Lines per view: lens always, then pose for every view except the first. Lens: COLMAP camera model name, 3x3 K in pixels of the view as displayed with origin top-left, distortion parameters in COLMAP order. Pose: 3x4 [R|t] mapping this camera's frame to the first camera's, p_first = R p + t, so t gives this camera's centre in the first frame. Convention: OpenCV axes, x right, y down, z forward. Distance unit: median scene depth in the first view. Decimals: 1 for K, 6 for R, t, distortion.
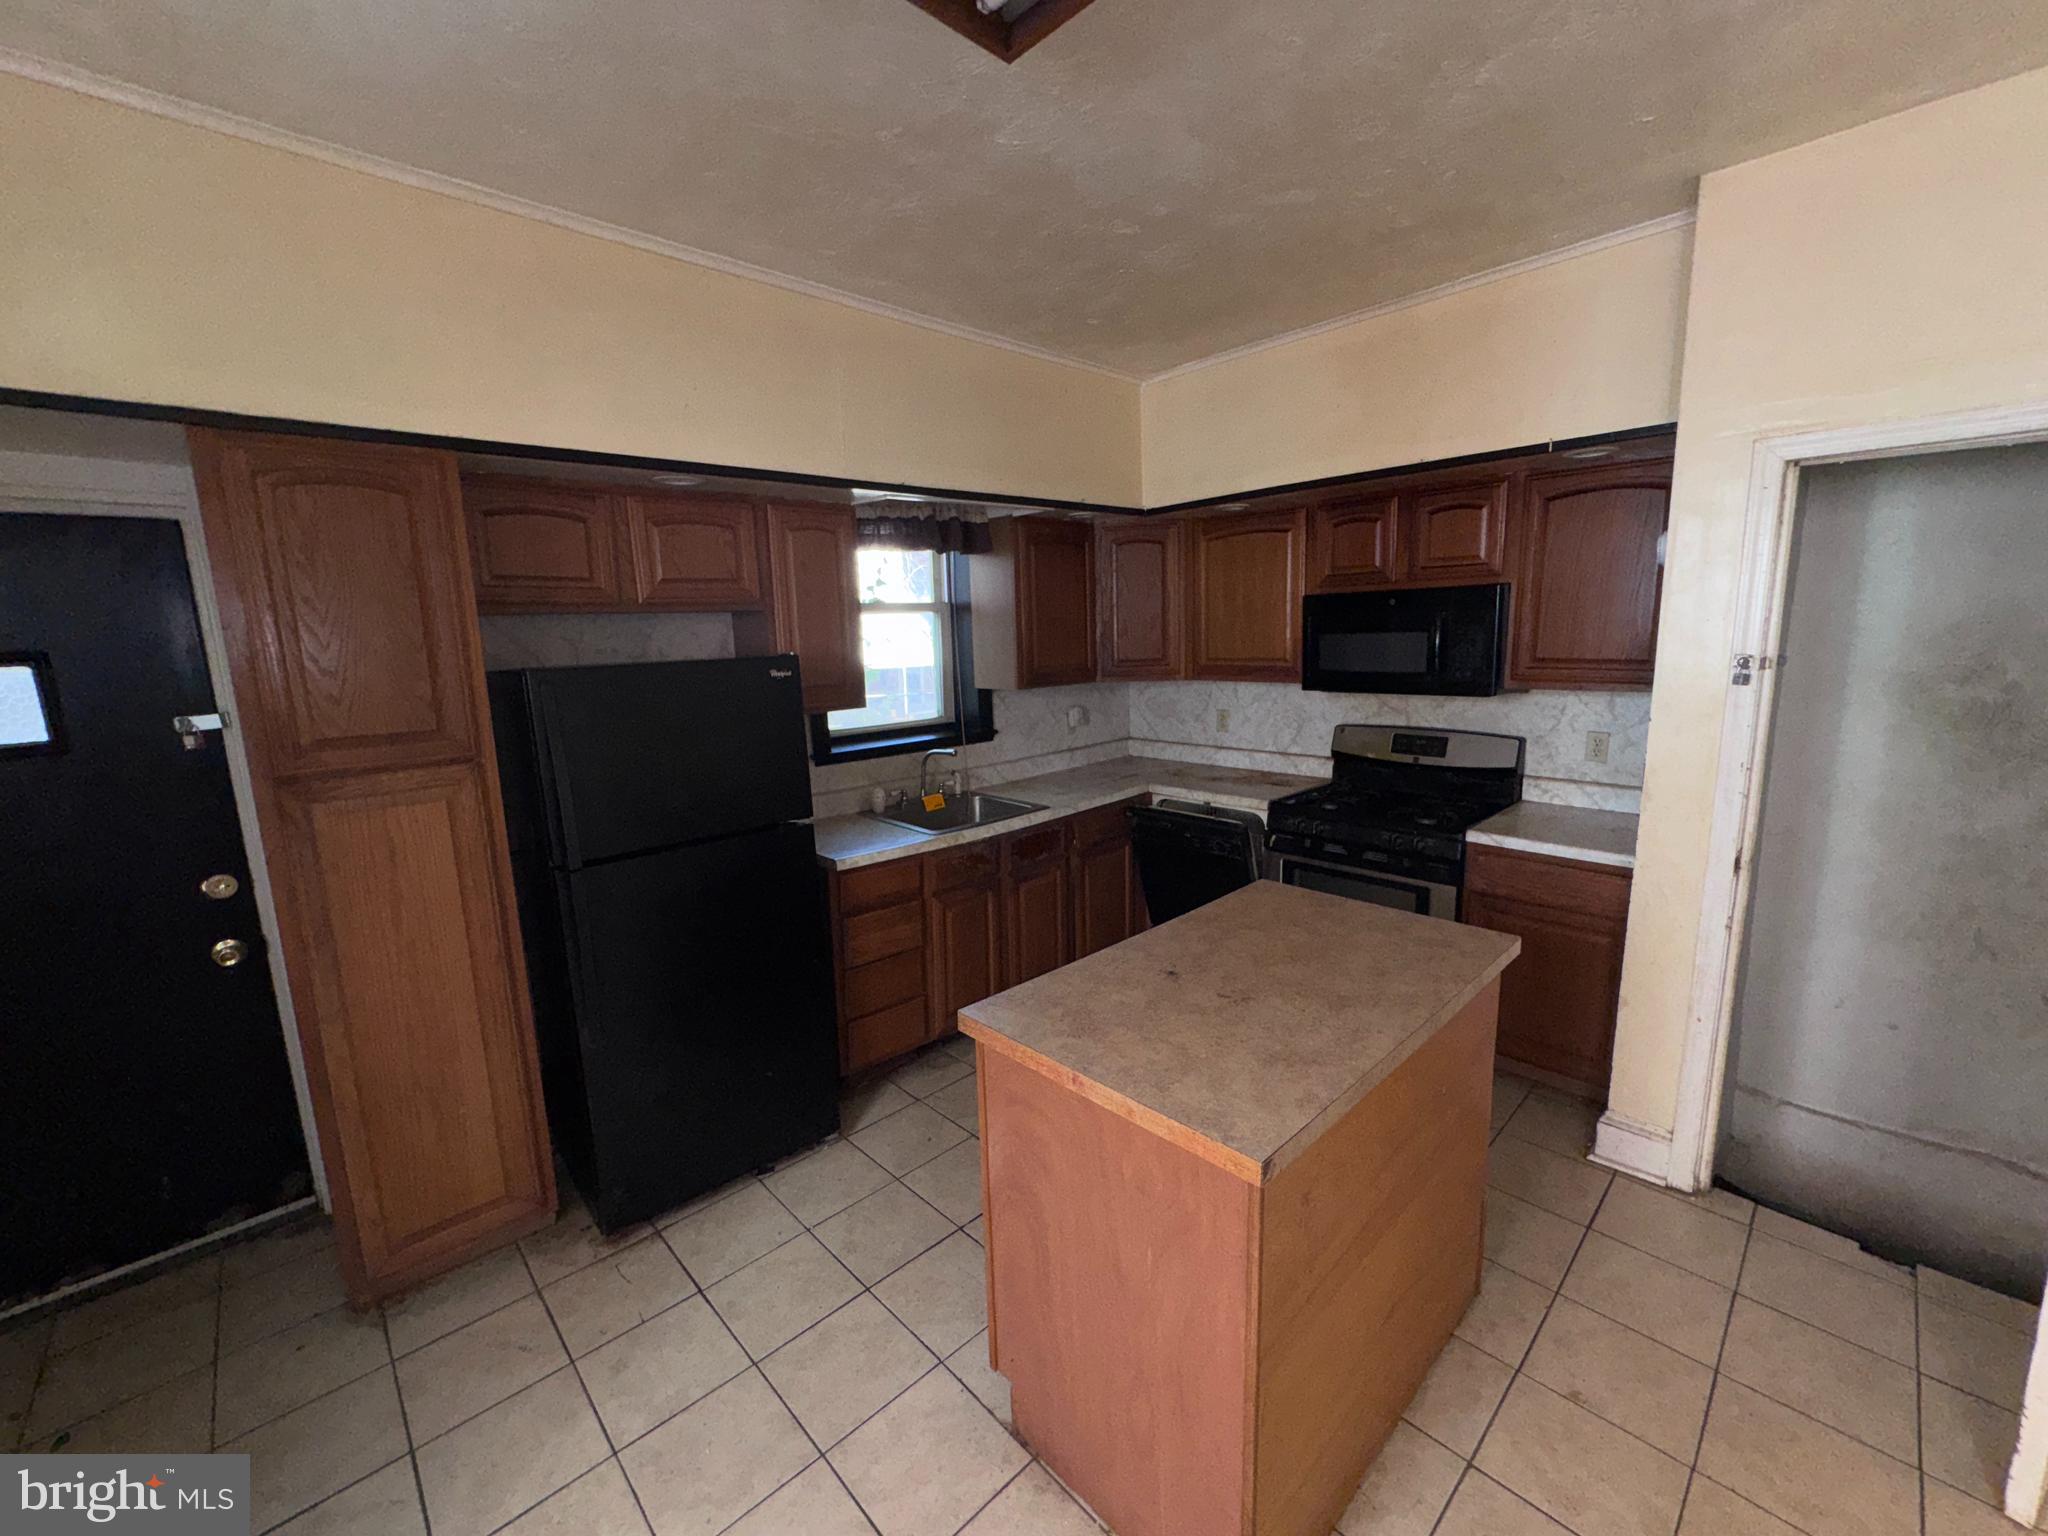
lens RADIAL K [[822.1, 0, 1024.0], [0, 822.1, 768.0], [0, 0, 1]] dist [-0.002344, -0.000662]
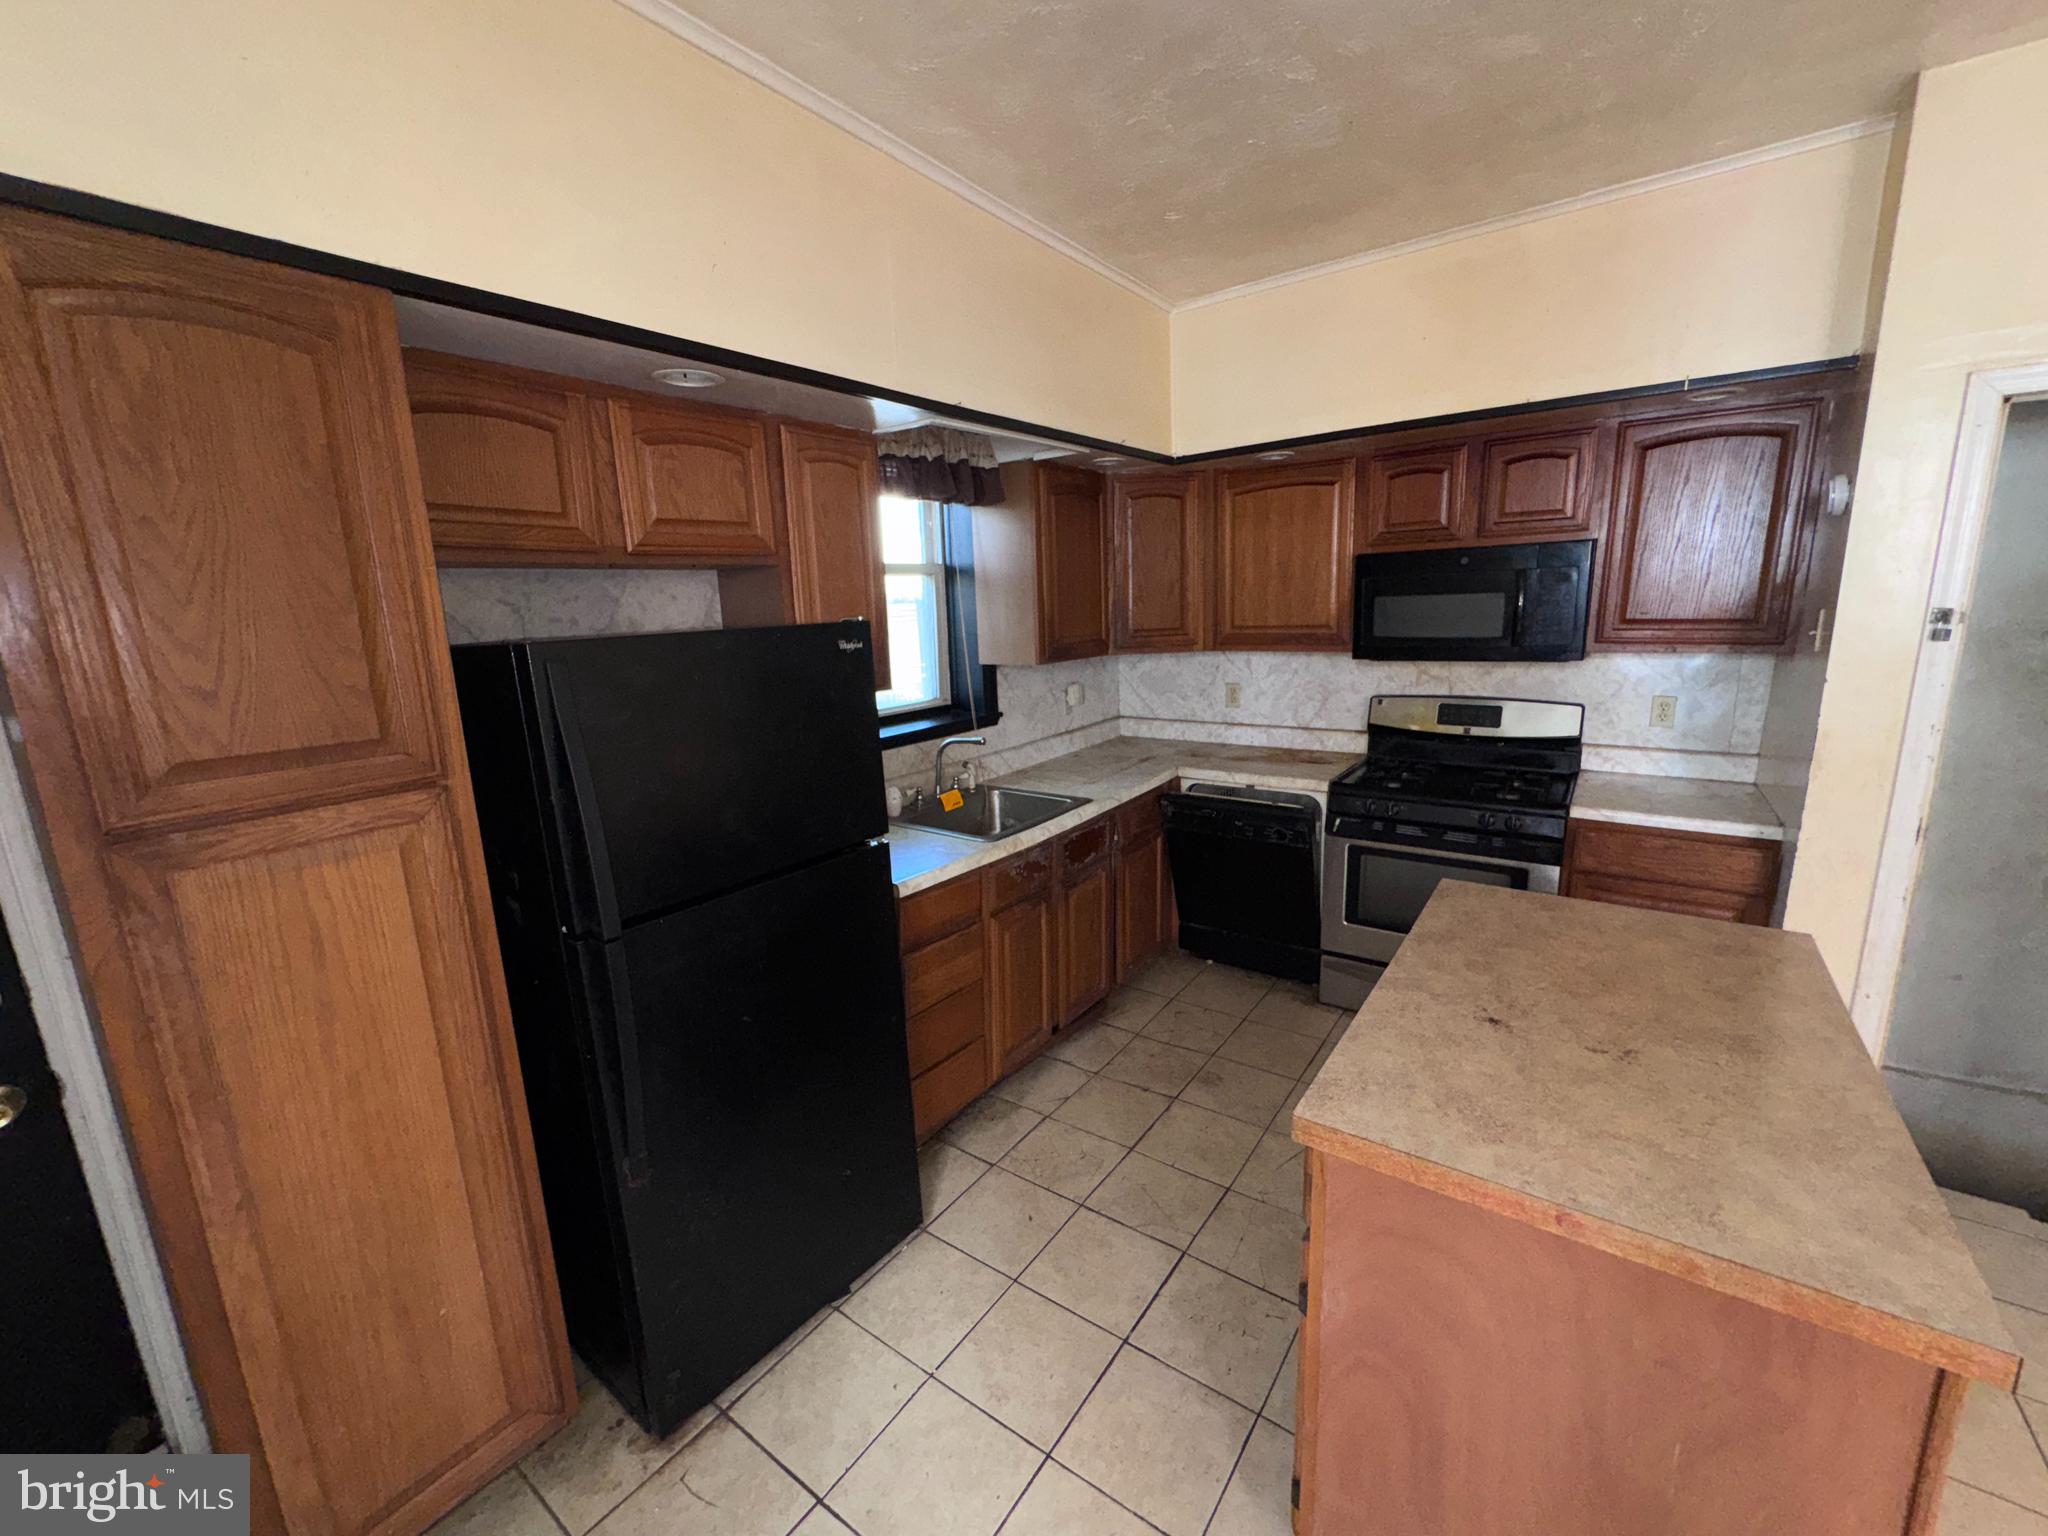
lens RADIAL K [[822.1, 0, 1024.0], [0, 822.1, 768.0], [0, 0, 1]] dist [-0.002344, -0.000662]
pose [[0.982878, -0.041588, 0.179502, -0.207690], [0.036971, 0.998896, 0.028995, -0.014545], [-0.180509, -0.021862, 0.983330, 0.175350]]
